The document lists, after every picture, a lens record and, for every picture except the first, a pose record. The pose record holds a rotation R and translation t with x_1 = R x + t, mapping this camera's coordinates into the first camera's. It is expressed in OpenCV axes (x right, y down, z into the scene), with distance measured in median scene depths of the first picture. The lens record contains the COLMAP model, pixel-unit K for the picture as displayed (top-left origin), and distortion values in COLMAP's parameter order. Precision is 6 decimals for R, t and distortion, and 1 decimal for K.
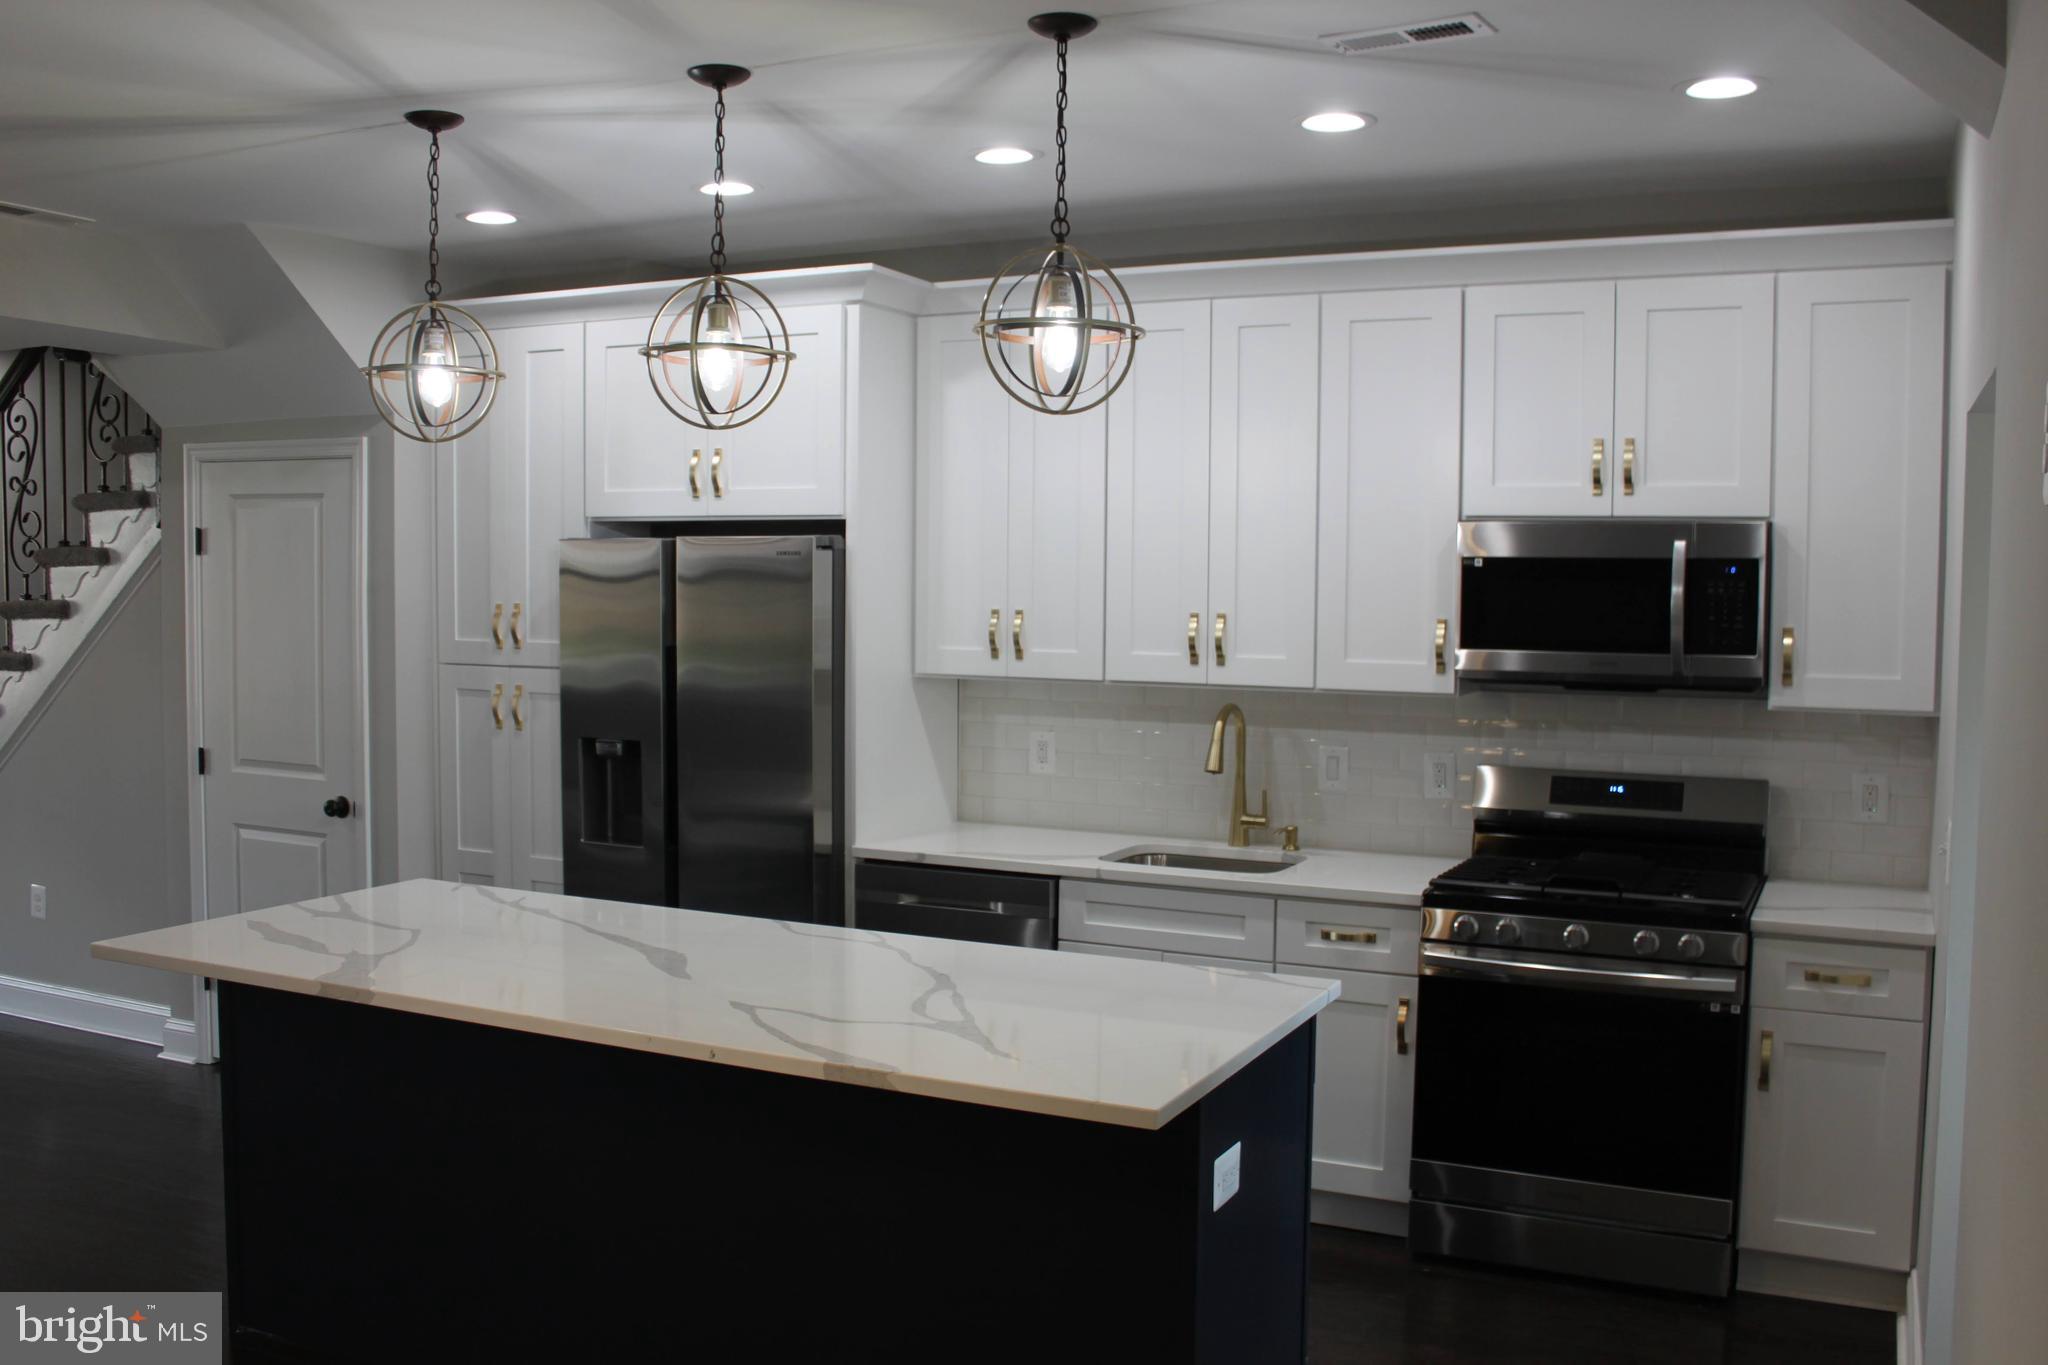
lens RADIAL K [[1821.2, 0, 1041.3], [0, 1821.2, 674.8], [0, 0, 1]] dist [-0.160596, 0.155414]
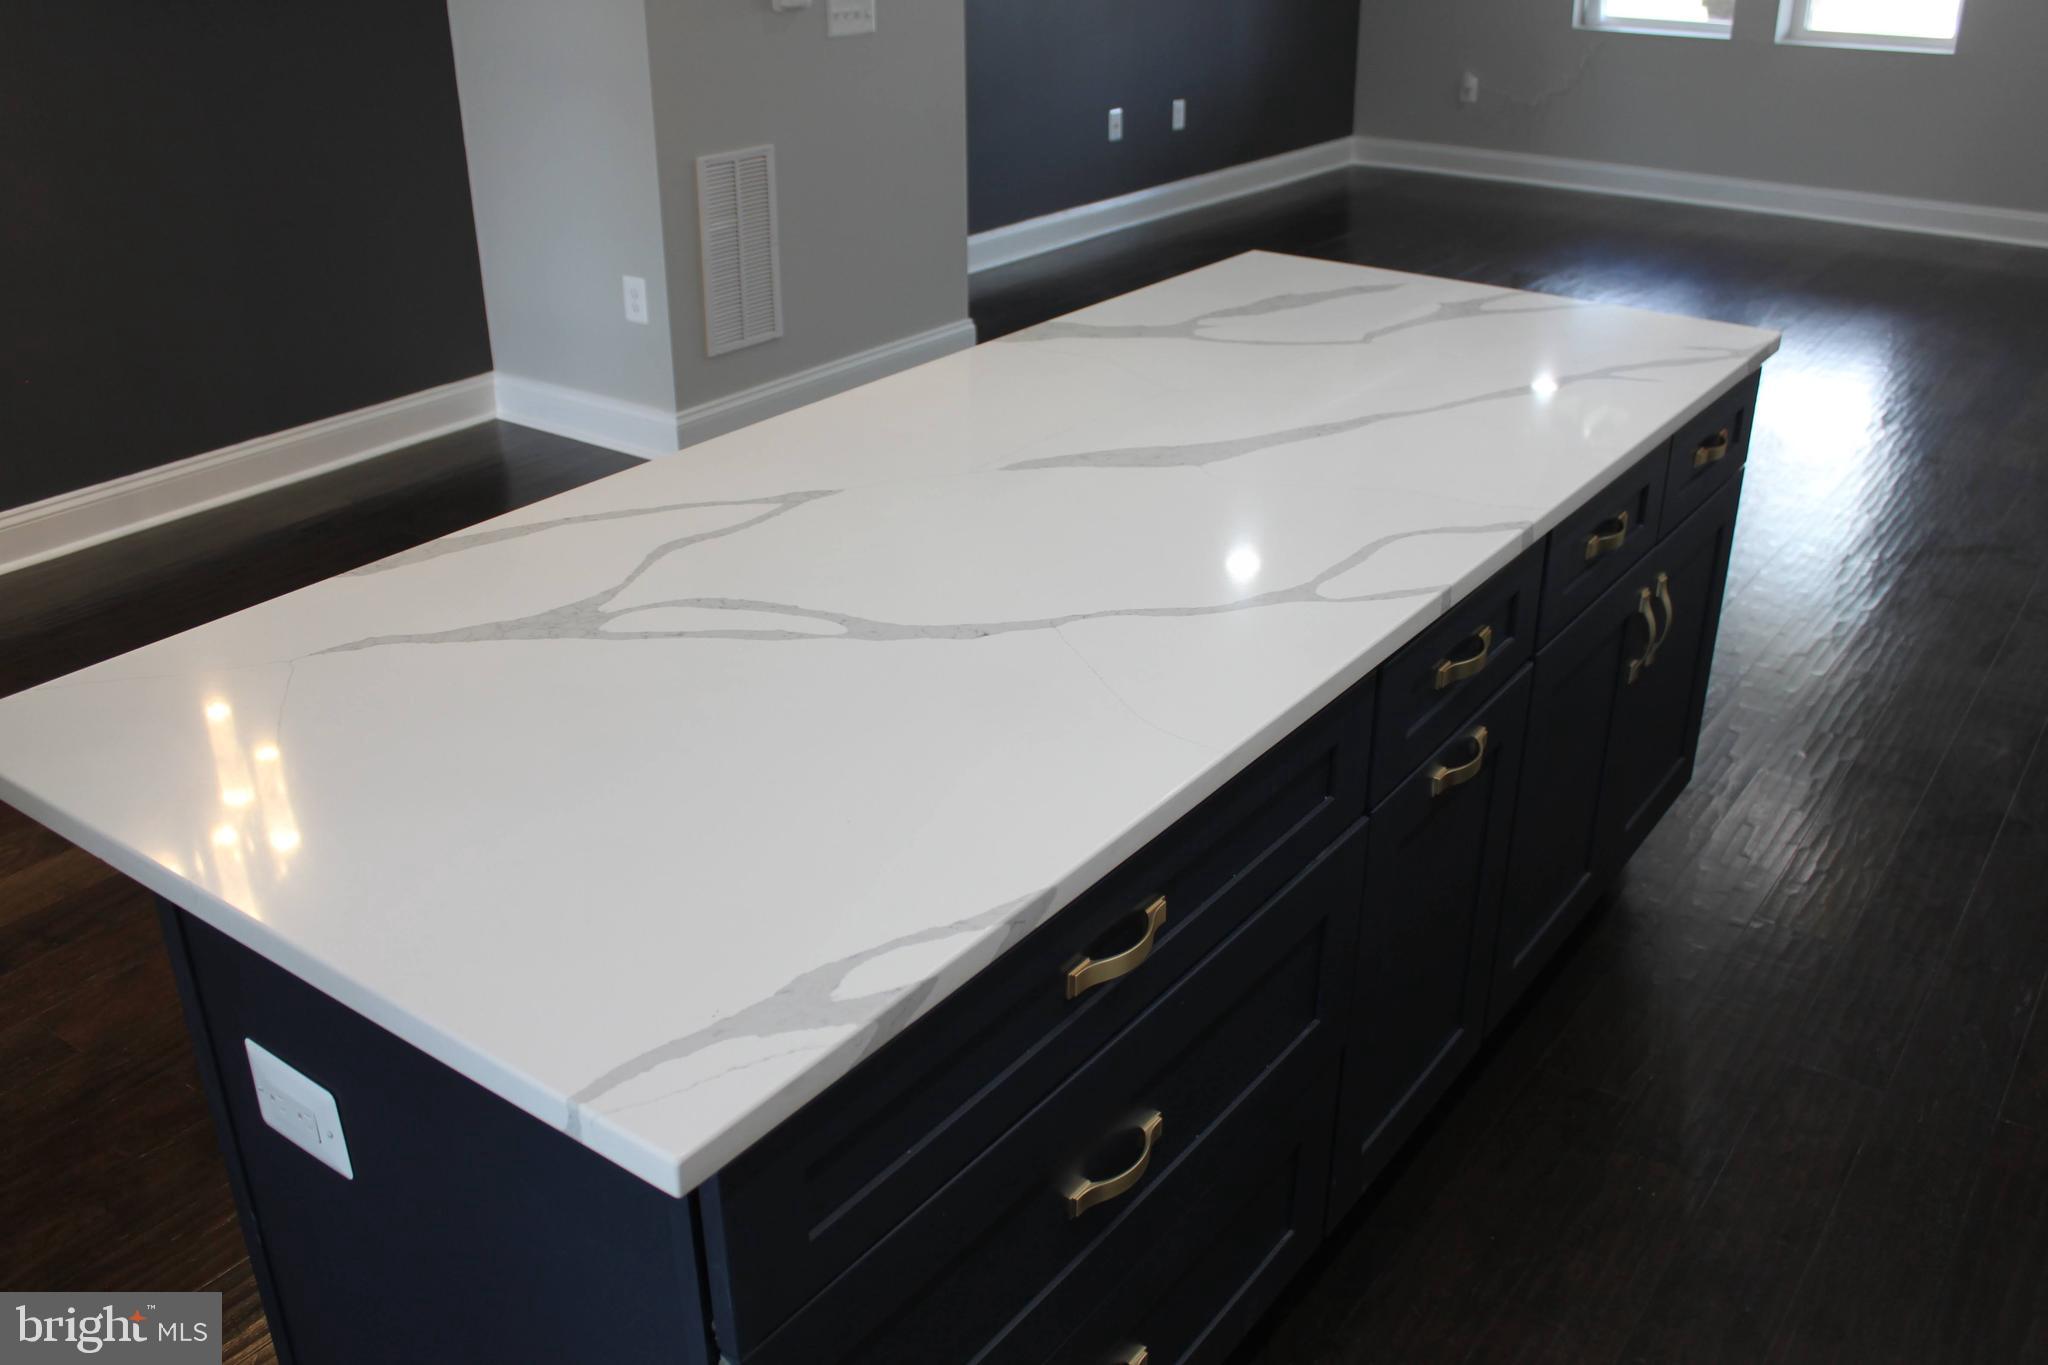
lens RADIAL K [[1821.2, 0, 1041.3], [0, 1821.2, 674.8], [0, 0, 1]] dist [-0.160596, 0.155414]
pose [[-0.176586, 0.411794, -0.894004, 0.269173], [-0.057588, 0.902399, 0.427036, -0.024663], [0.982599, 0.126892, -0.135637, 0.758029]]
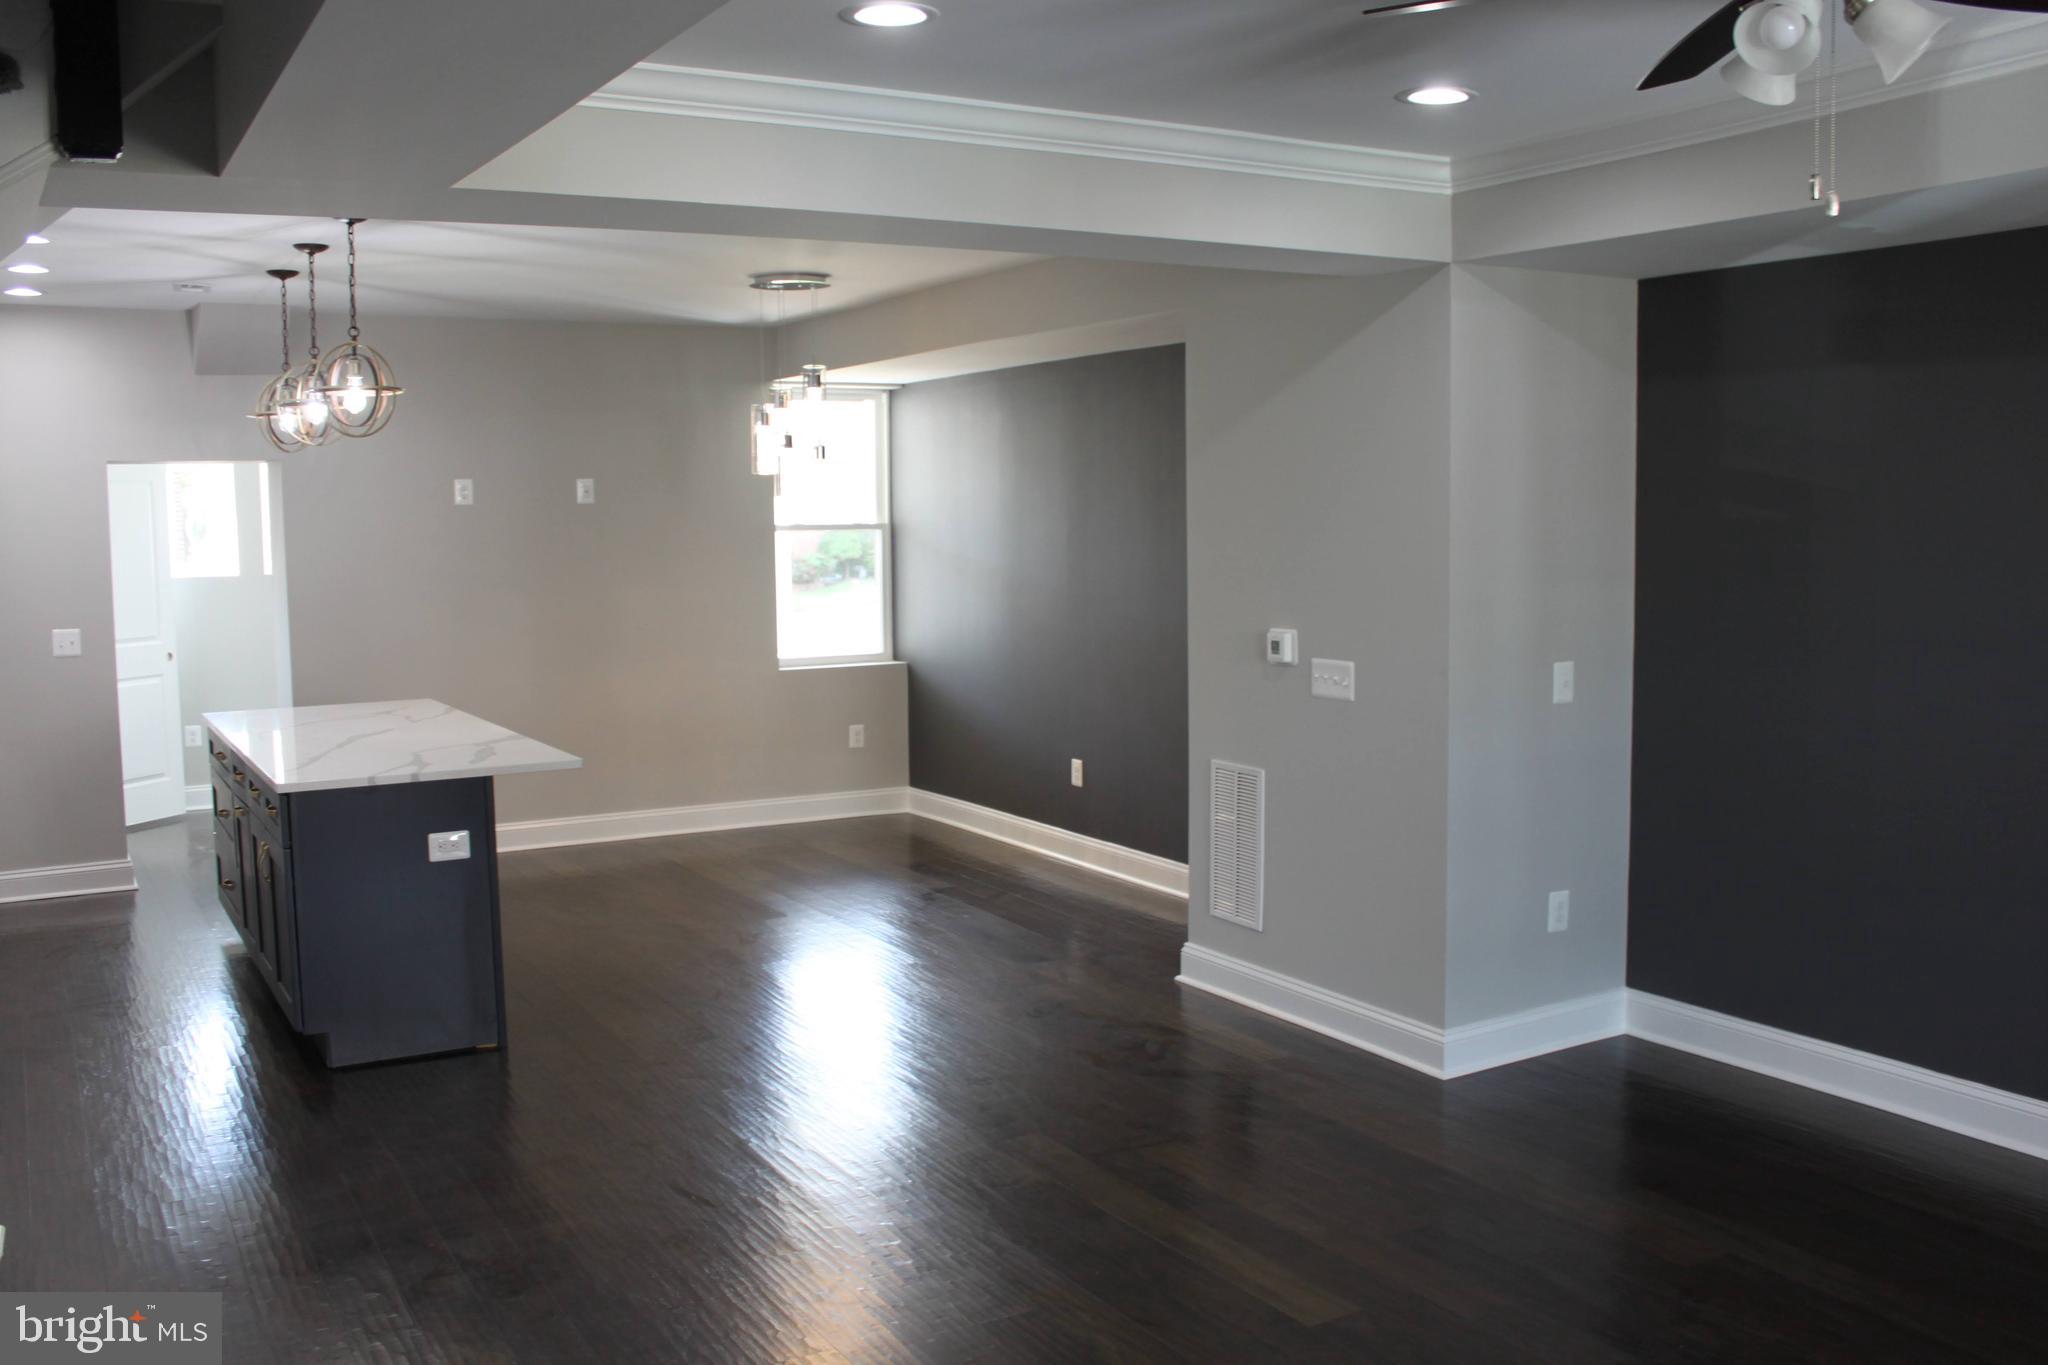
lens RADIAL K [[1821.2, 0, 1041.3], [0, 1821.2, 674.8], [0, 0, 1]] dist [-0.160596, 0.155414]
pose [[-0.830597, -0.047476, 0.554847, -1.284031], [0.039313, 0.988874, 0.143465, -0.098526], [-0.555485, 0.140975, -0.819489, 1.510031]]
